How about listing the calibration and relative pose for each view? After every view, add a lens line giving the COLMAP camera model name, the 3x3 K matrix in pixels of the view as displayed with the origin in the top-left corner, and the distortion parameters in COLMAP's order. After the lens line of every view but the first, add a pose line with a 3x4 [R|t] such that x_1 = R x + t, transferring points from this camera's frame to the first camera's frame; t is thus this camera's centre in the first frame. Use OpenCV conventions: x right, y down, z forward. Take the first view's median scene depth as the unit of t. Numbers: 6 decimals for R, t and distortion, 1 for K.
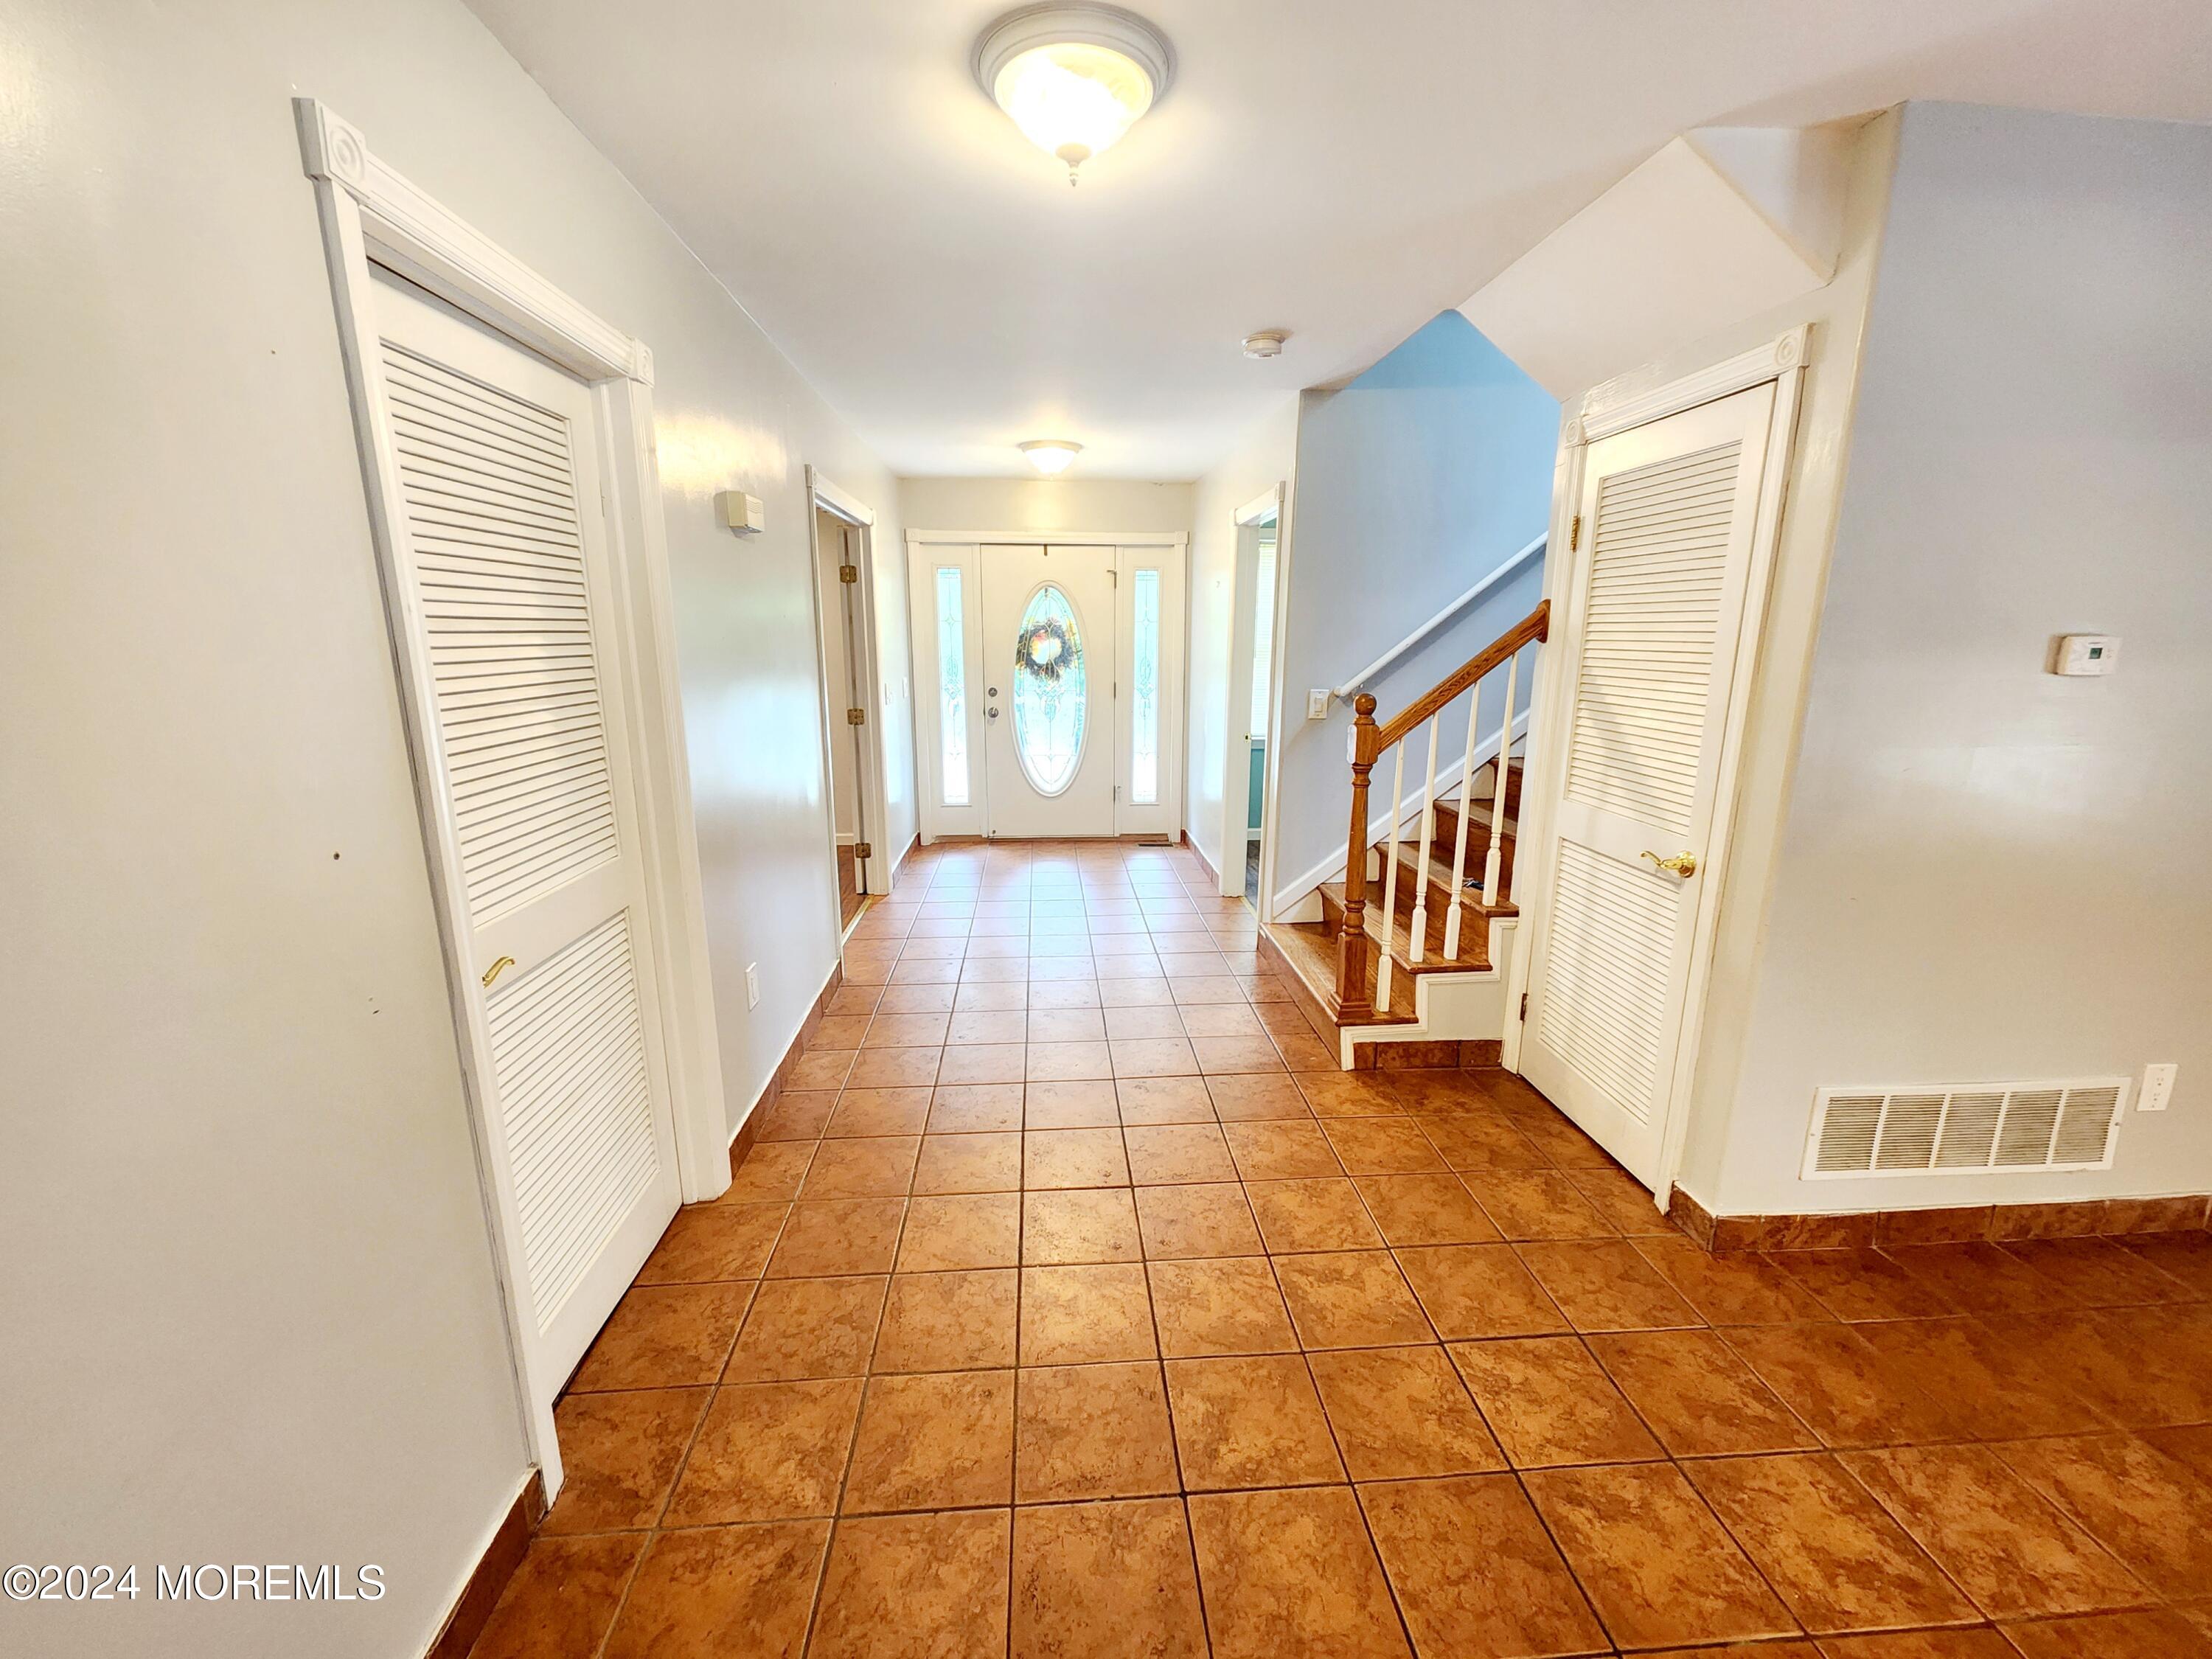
lens RADIAL K [[899.6, 0, 1101.6], [0, 899.6, 832.3], [0, 0, 1]] dist [0.003247, -0.001957]
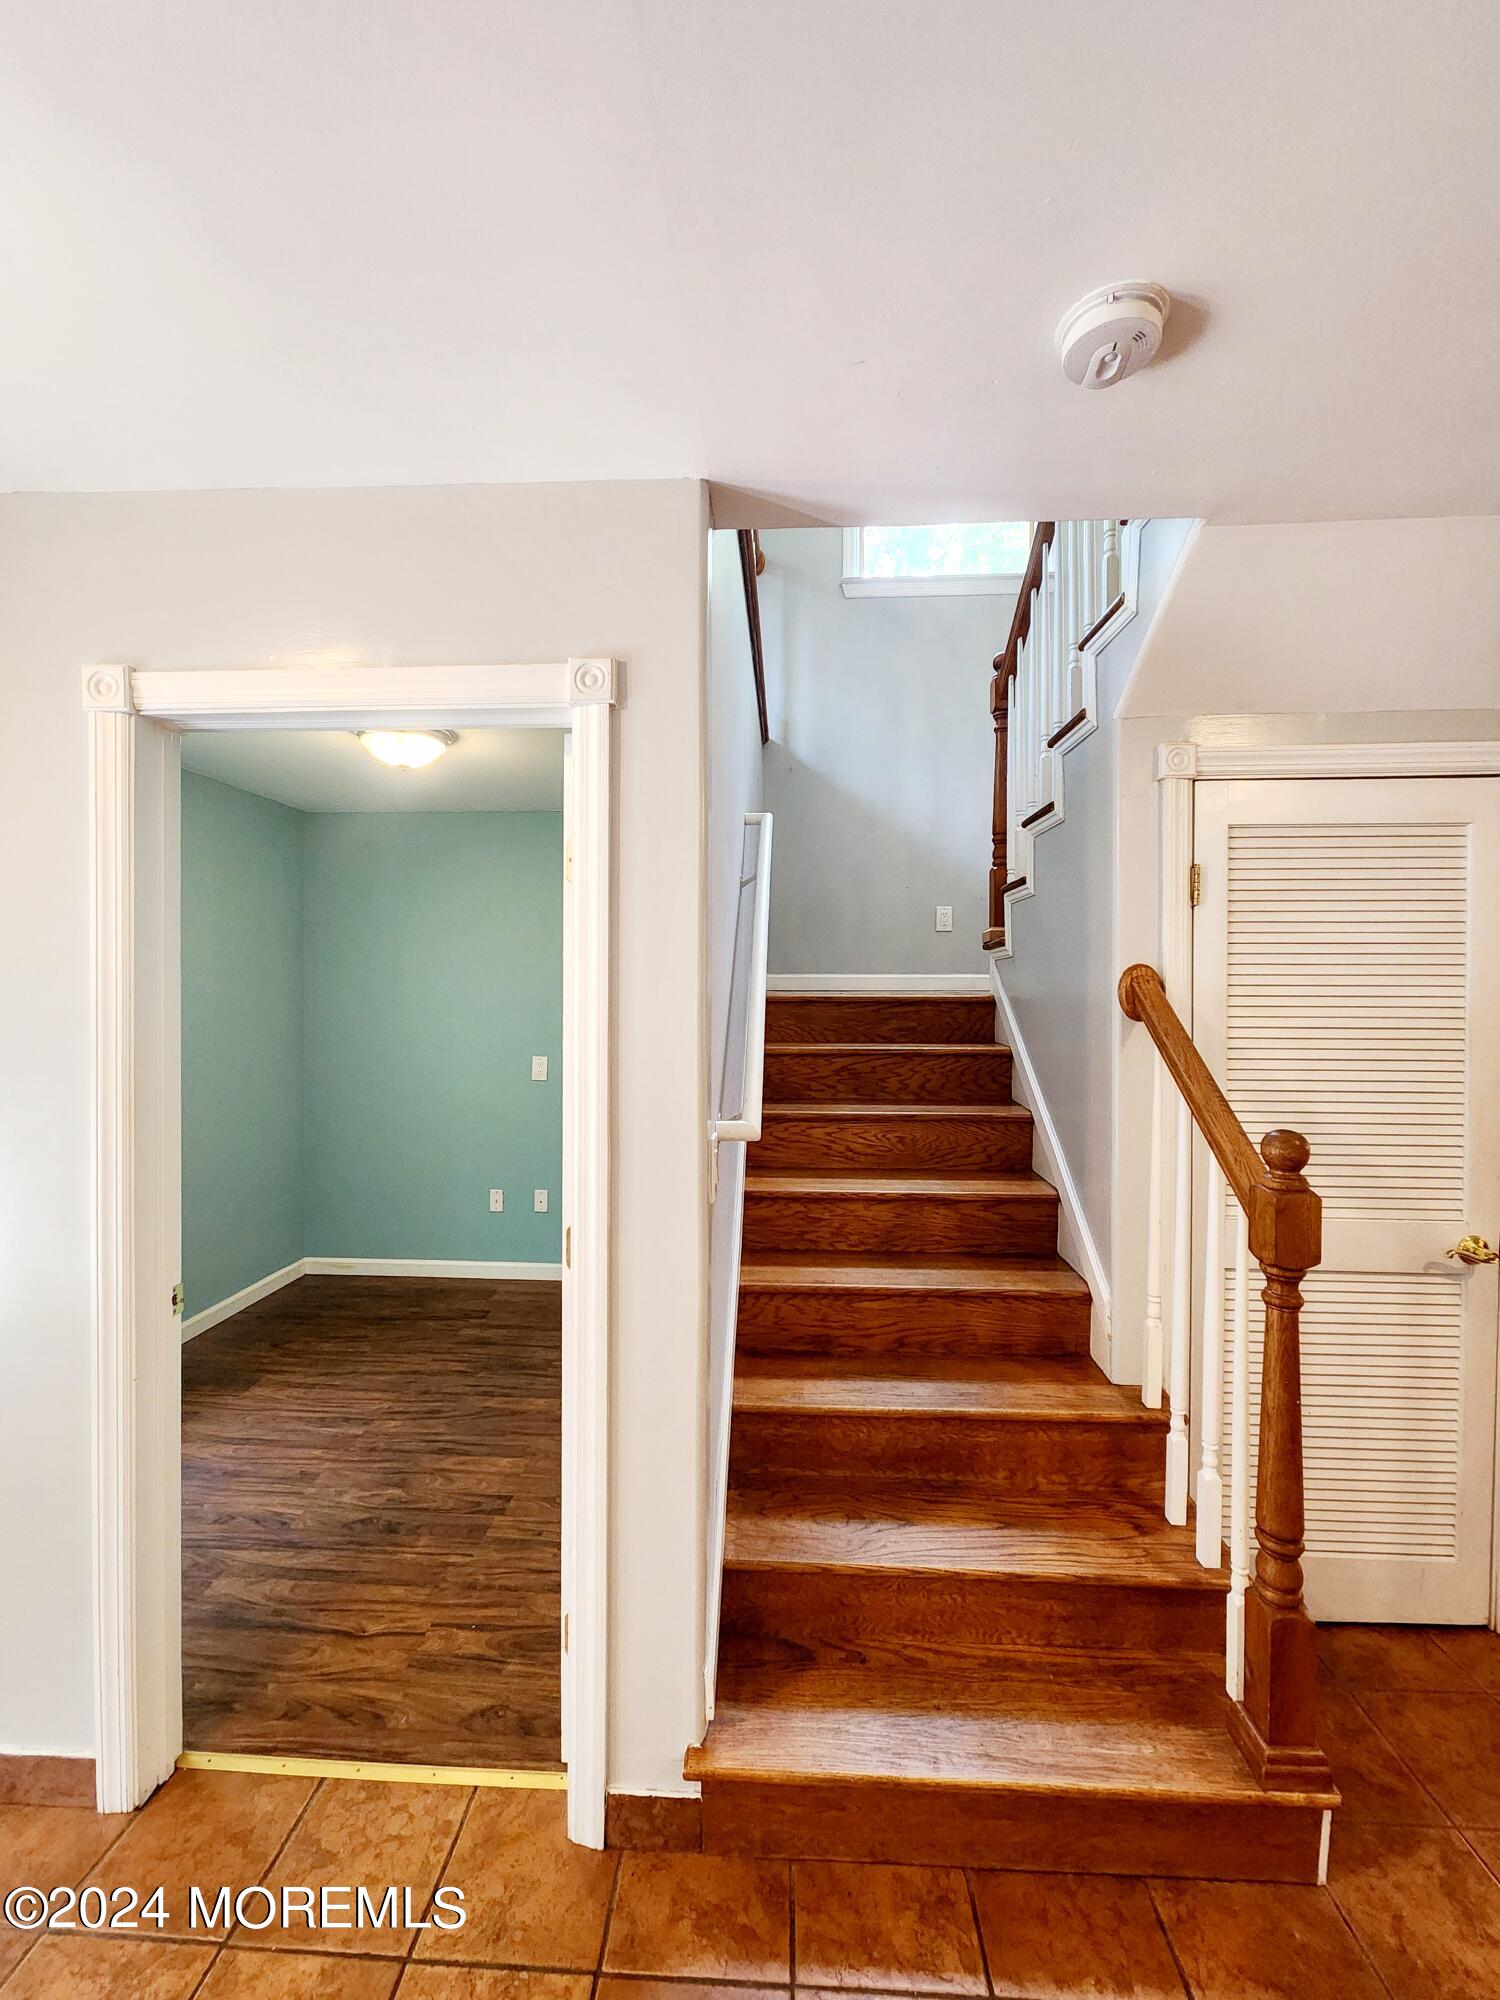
lens RADIAL K [[813.4, 0, 749.5], [0, 813.4, 1000.8], [0, 0, 1]] dist [0.003247, -0.001957]
pose [[0.124085, -0.019586, 0.992078, -0.247743], [0.215675, 0.976435, -0.007699, -0.331630], [-0.968549, 0.214922, 0.125385, 1.396623]]
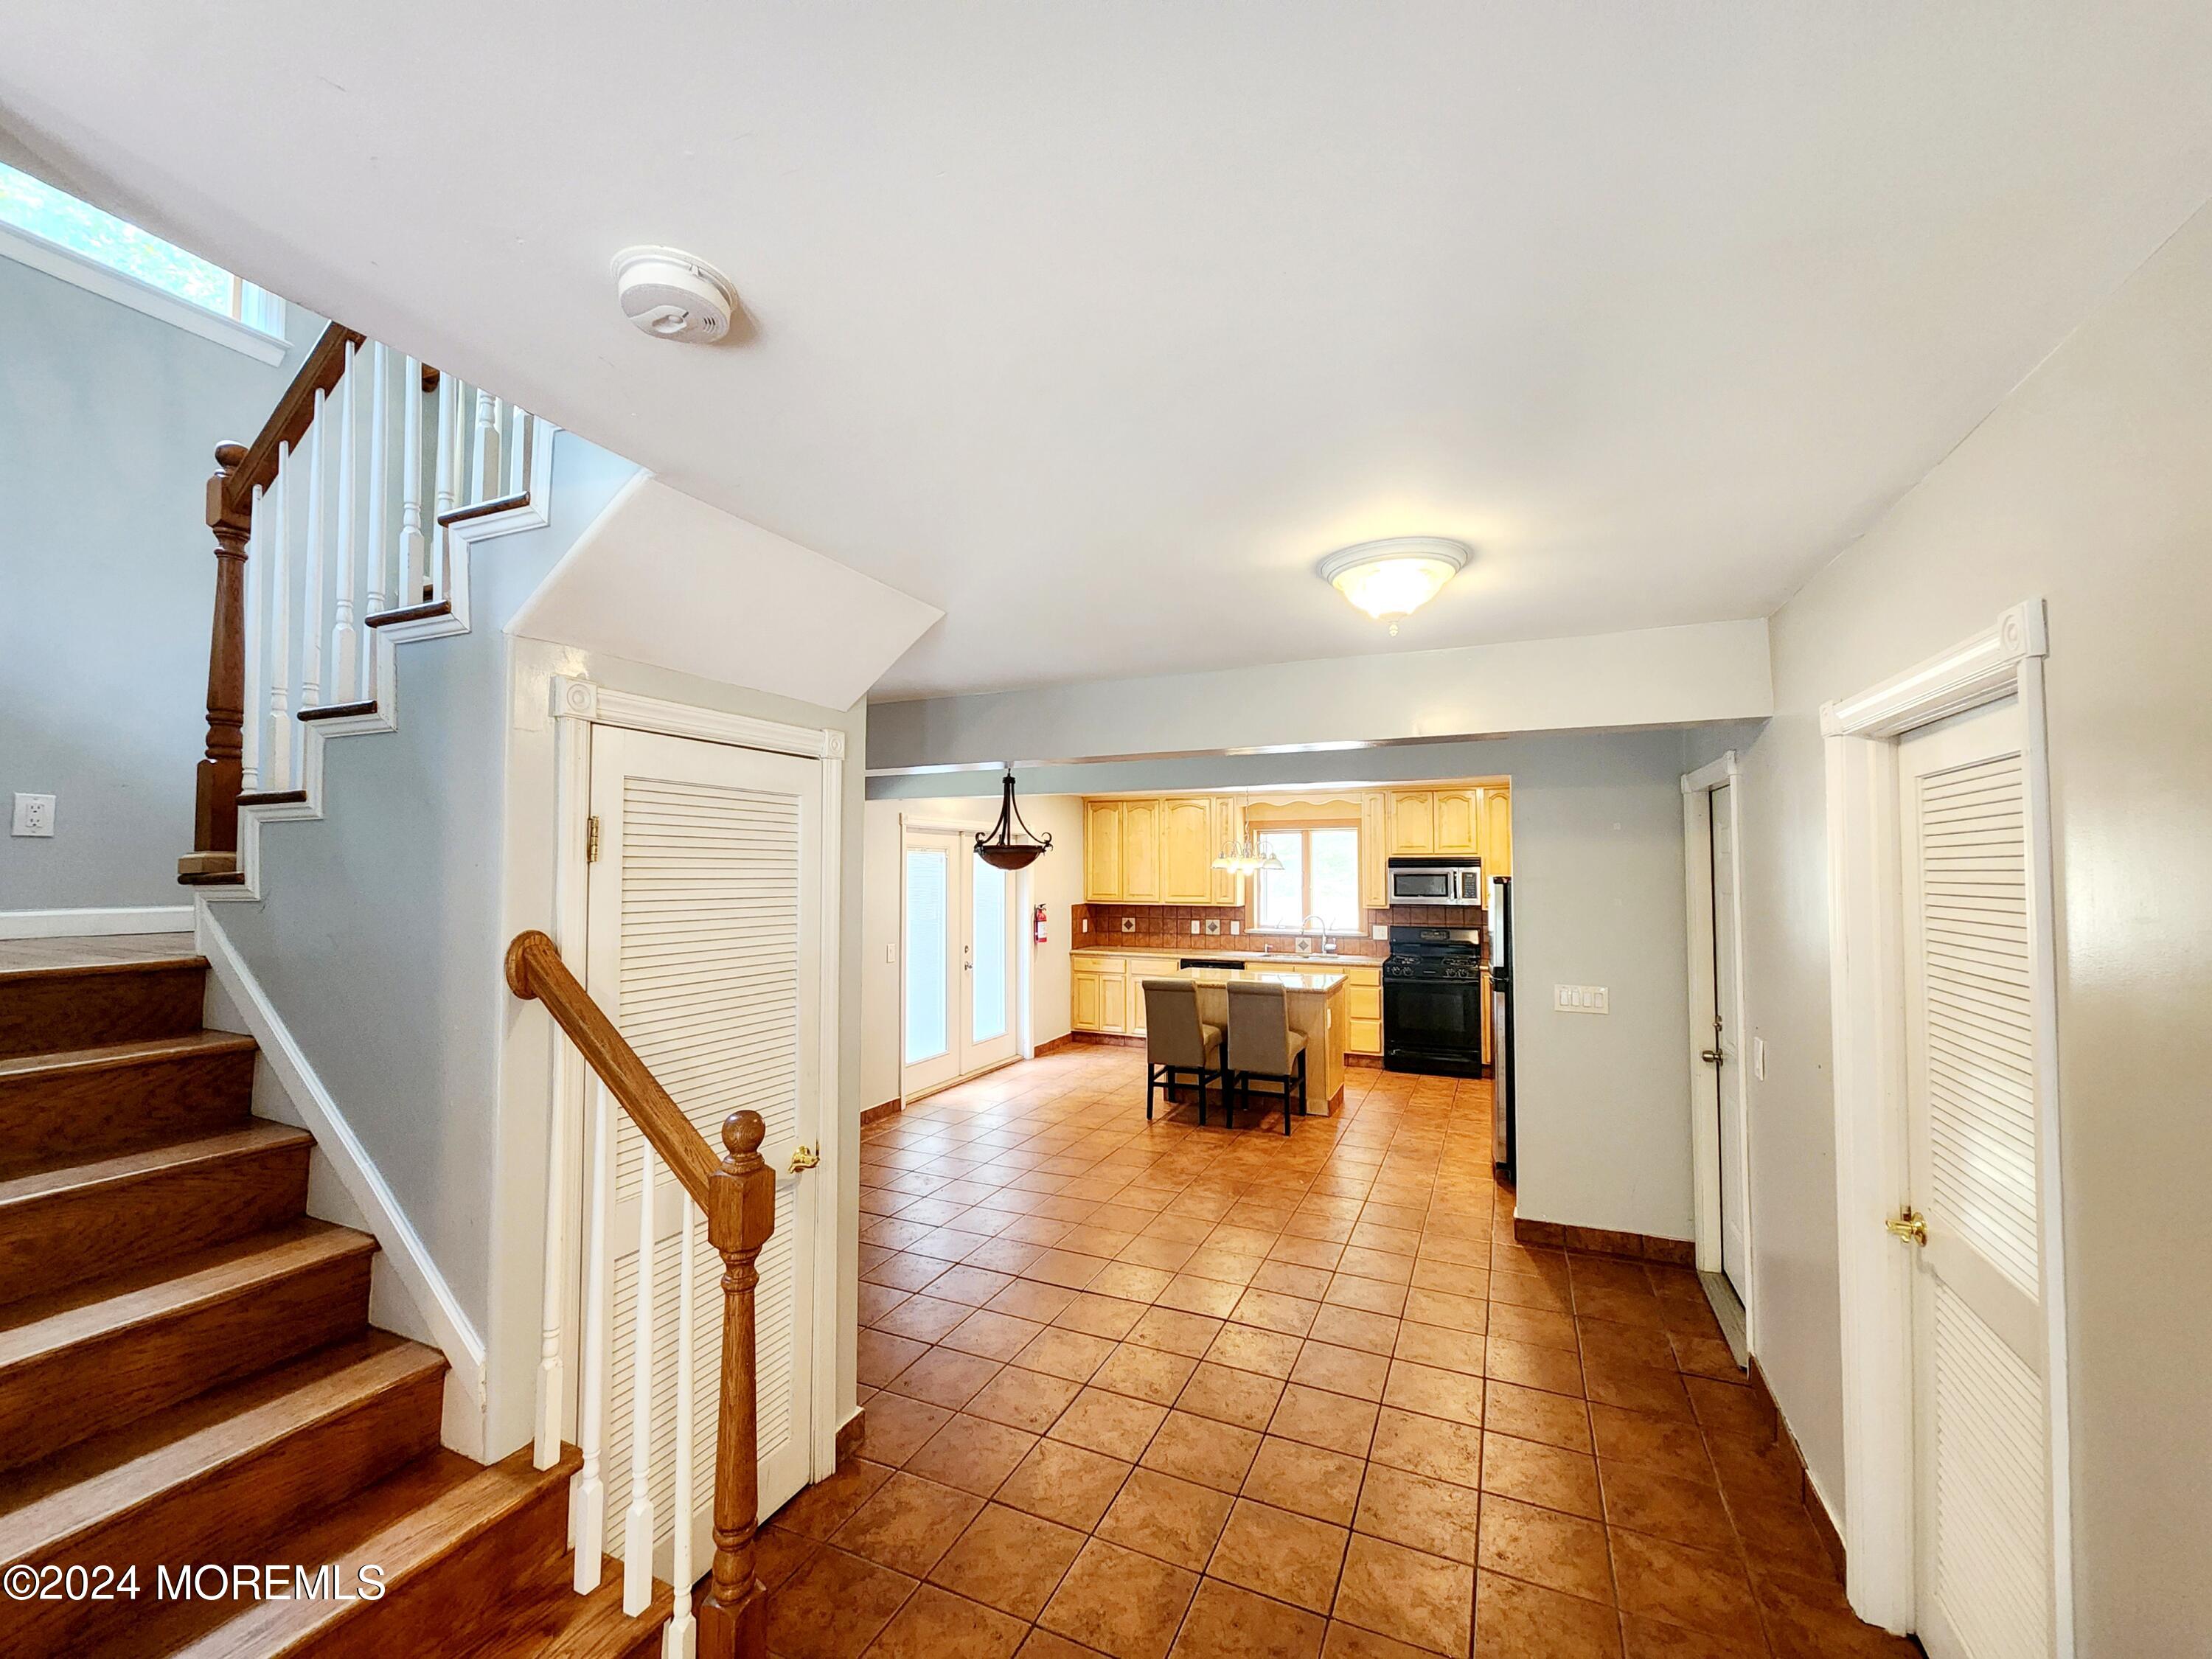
lens RADIAL K [[899.6, 0, 1101.5], [0, 899.6, 843.2], [0, 0, 1]] dist [0.003247, -0.001957]
pose [[-0.879821, 0.012335, 0.475146, -0.172500], [0.100832, 0.981754, 0.161222, -0.427530], [-0.464487, 0.189756, -0.865011, 1.518684]]
